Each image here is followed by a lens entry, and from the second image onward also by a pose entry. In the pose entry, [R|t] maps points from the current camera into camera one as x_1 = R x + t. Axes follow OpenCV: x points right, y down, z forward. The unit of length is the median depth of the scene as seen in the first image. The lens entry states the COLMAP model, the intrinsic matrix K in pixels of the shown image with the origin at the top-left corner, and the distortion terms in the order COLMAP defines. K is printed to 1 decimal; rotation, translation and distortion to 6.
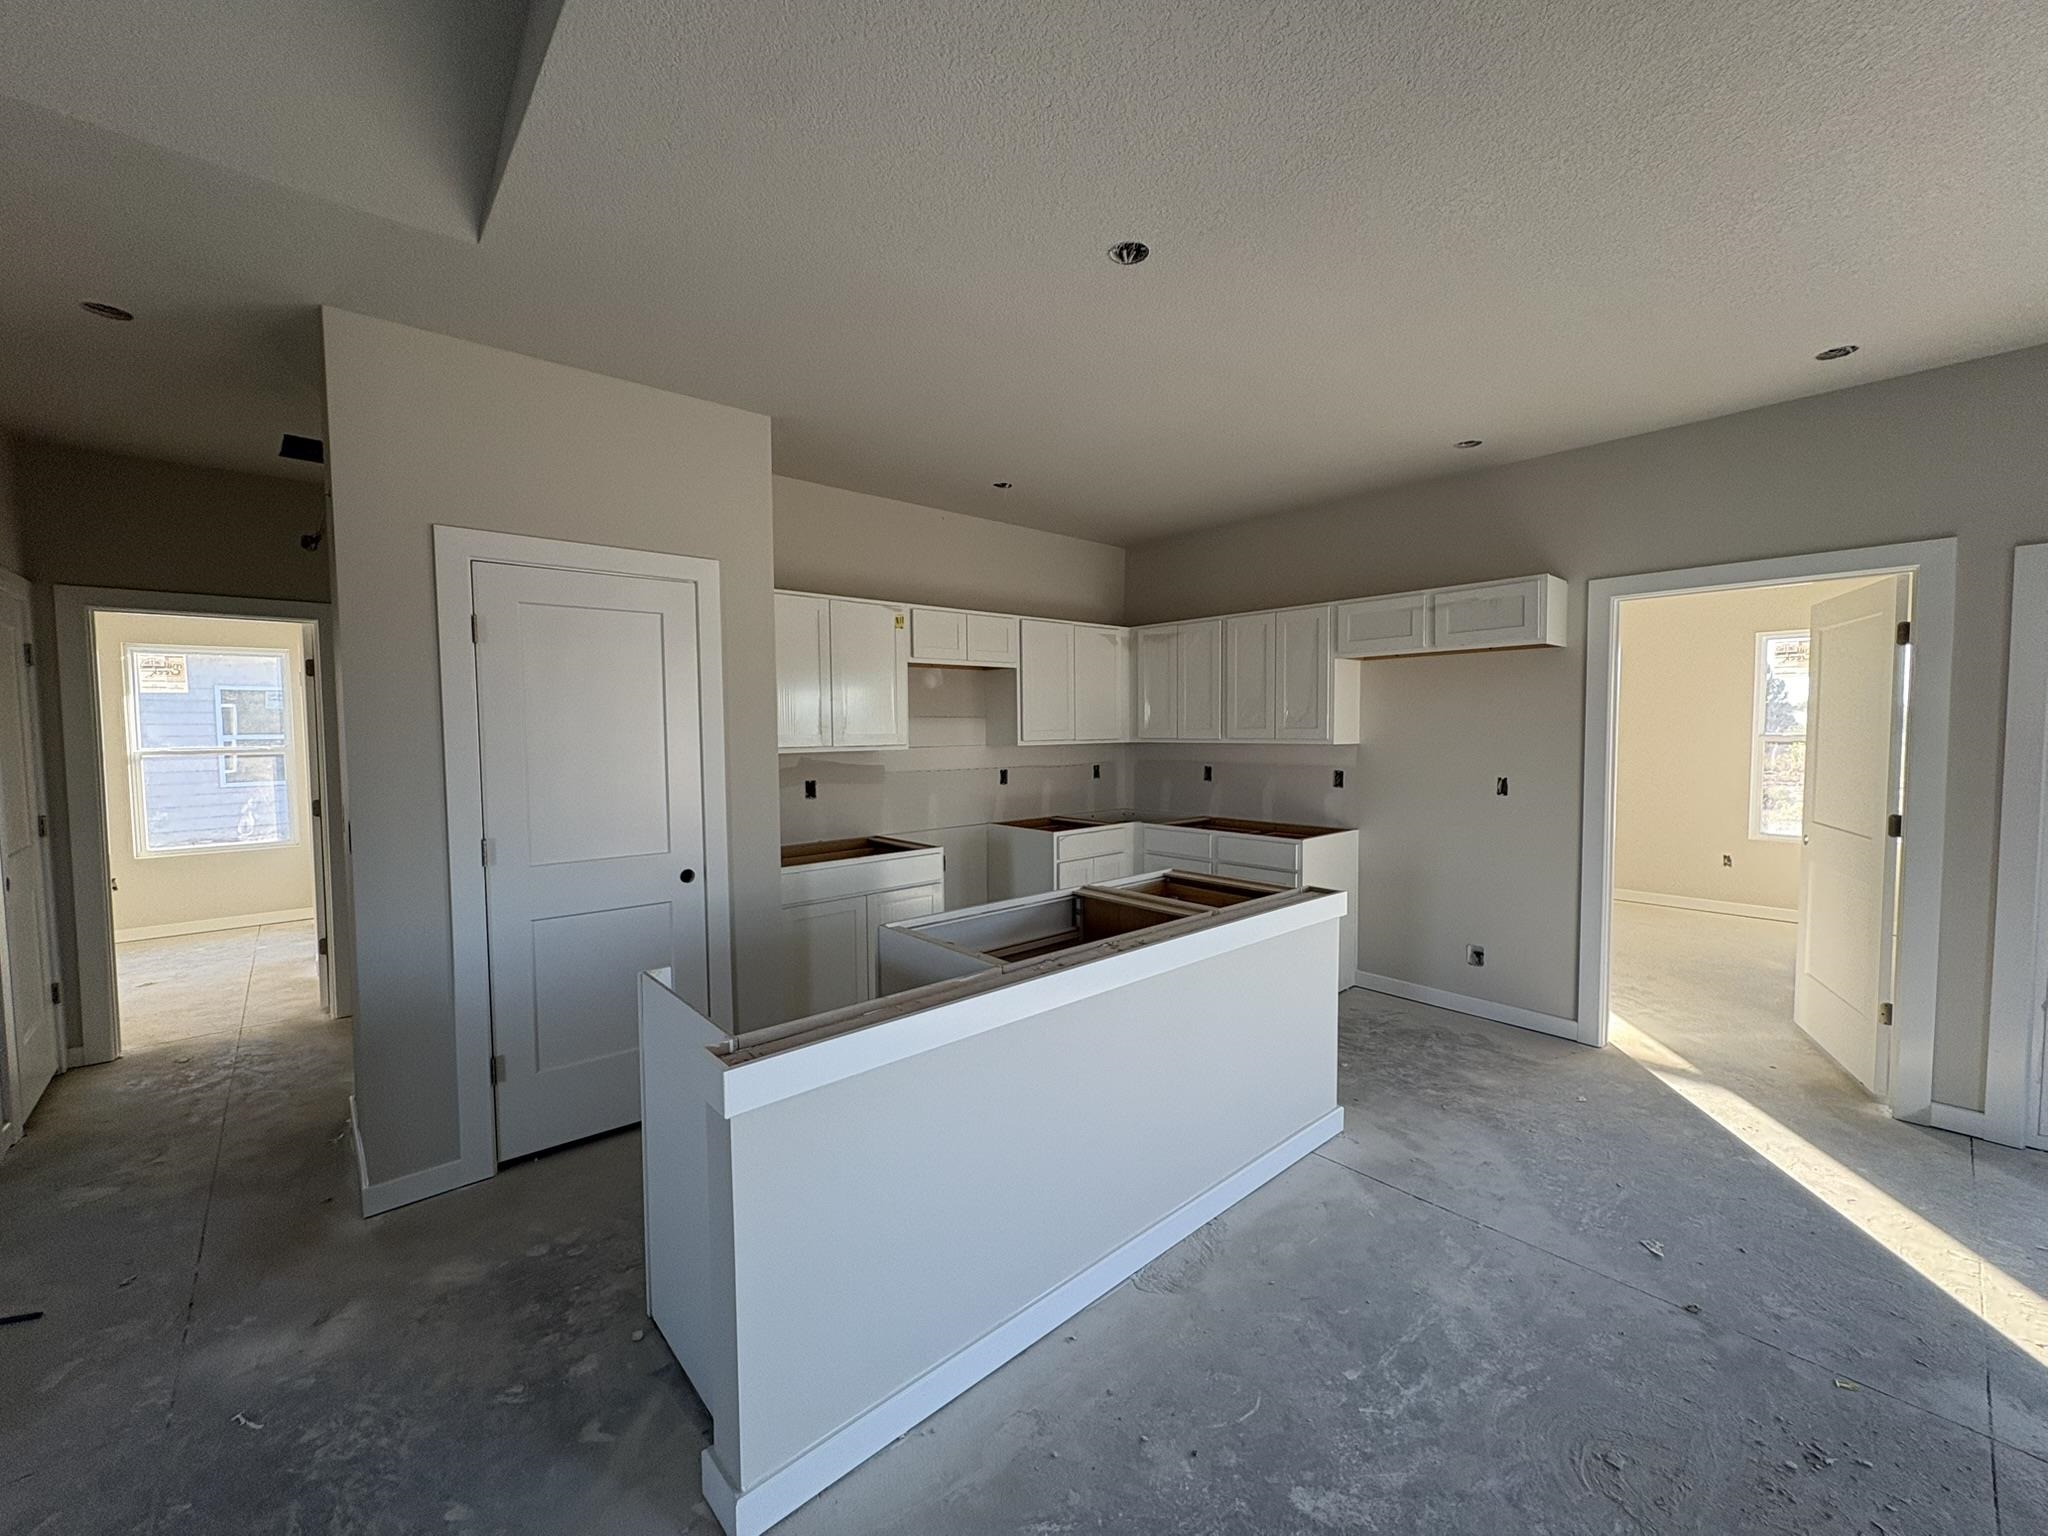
lens RADIAL K [[818.9, 0, 1024.0], [0, 818.9, 768.0], [0, 0, 1]] dist [-0.000717, -0.000031]
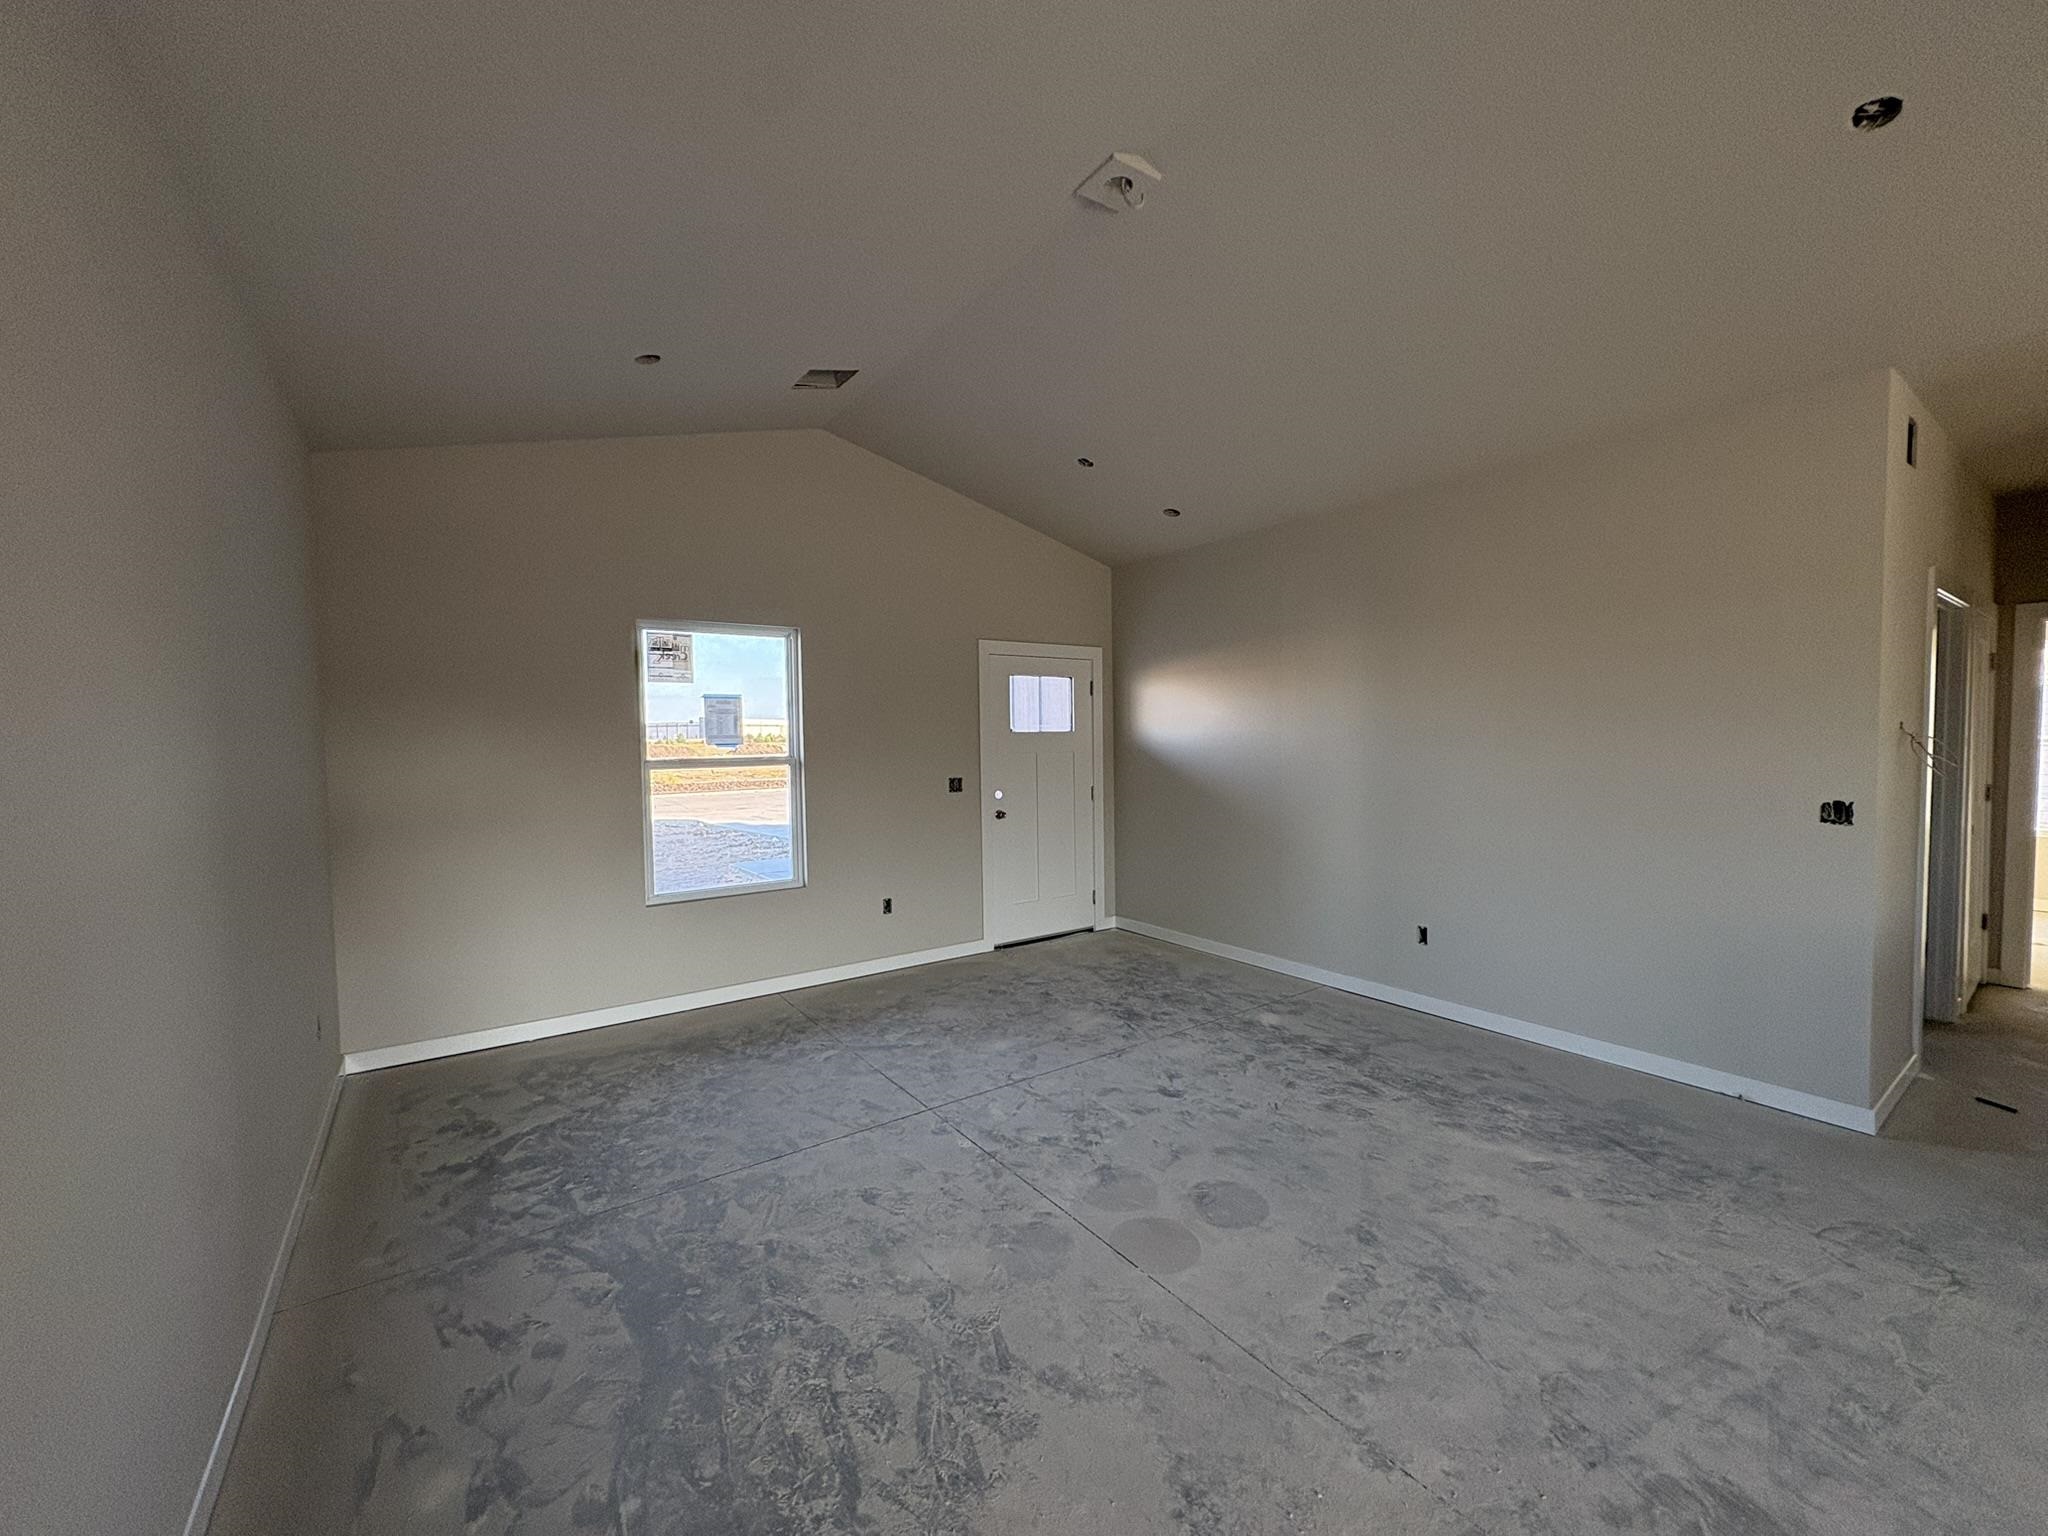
lens RADIAL K [[818.9, 0, 1024.0], [0, 818.9, 768.0], [0, 0, 1]] dist [-0.000717, -0.000031]
pose [[-0.110270, 0.049366, -0.992675, 0.196460], [-0.039762, 0.997747, 0.054036, 0.017014], [0.993106, 0.045429, -0.108059, -0.289954]]
